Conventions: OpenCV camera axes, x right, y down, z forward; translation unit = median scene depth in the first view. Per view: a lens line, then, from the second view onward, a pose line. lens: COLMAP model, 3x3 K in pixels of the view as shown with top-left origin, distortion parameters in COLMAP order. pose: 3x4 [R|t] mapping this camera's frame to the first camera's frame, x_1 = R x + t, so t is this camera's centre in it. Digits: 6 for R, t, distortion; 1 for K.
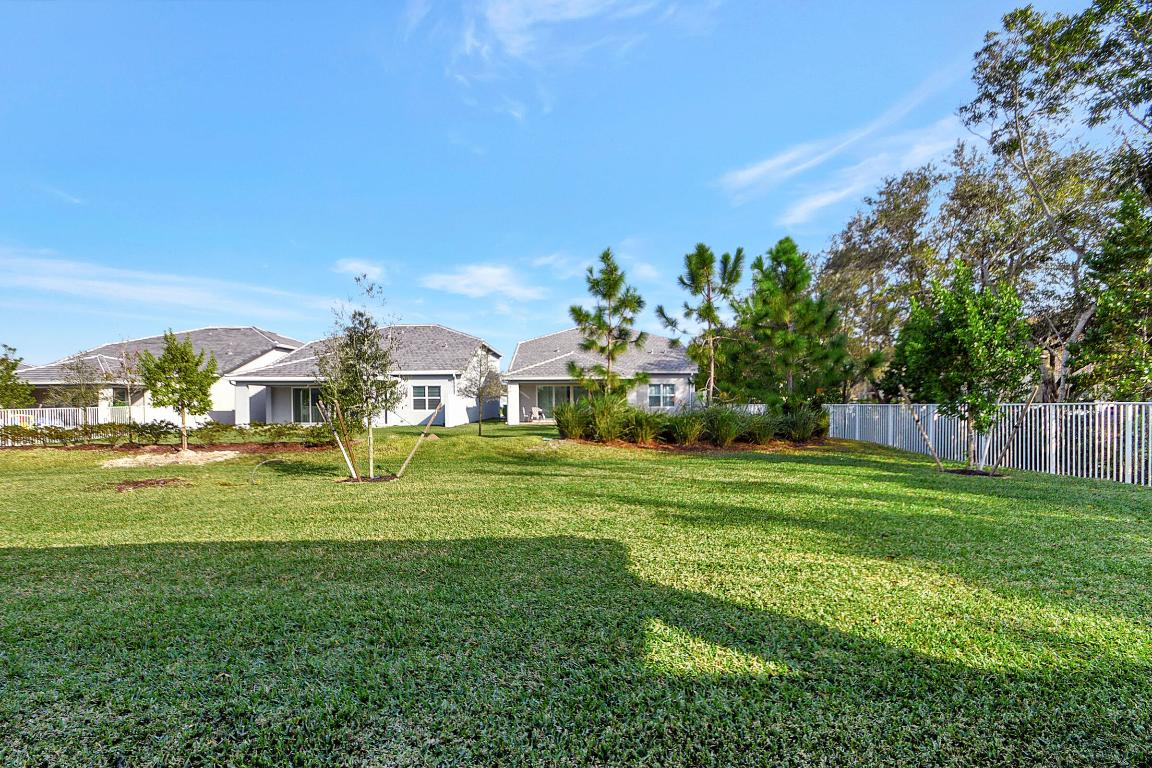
lens RADIAL K [[522.6, 0, 567.9], [0, 522.6, 403.8], [0, 0, 1]] dist [-0.010178, -0.000066]
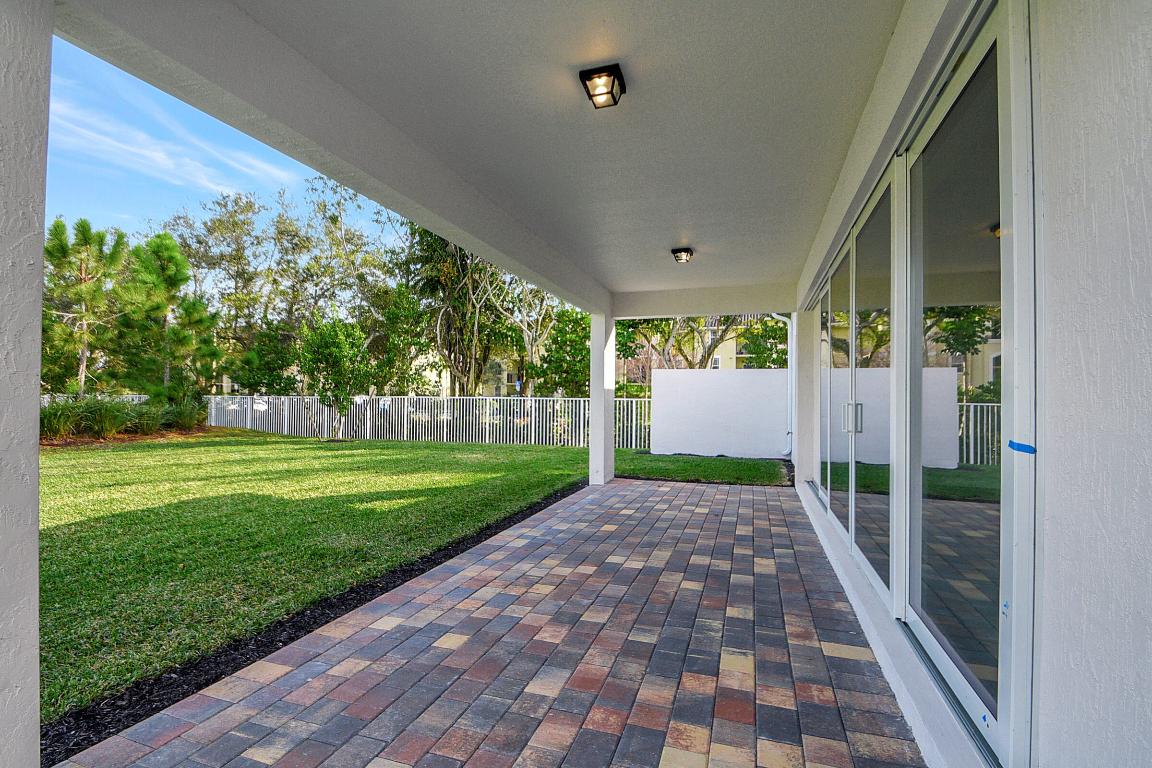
lens RADIAL K [[517.1, 0, 575.1], [0, 517.1, 397.2], [0, 0, 1]] dist [0.000783, -0.000001]
pose [[0.313320, 0.009091, 0.949604, -0.297023], [-0.011175, 0.999920, -0.005886, 0.001616], [-0.949582, -0.008768, 0.313397, -0.097490]]
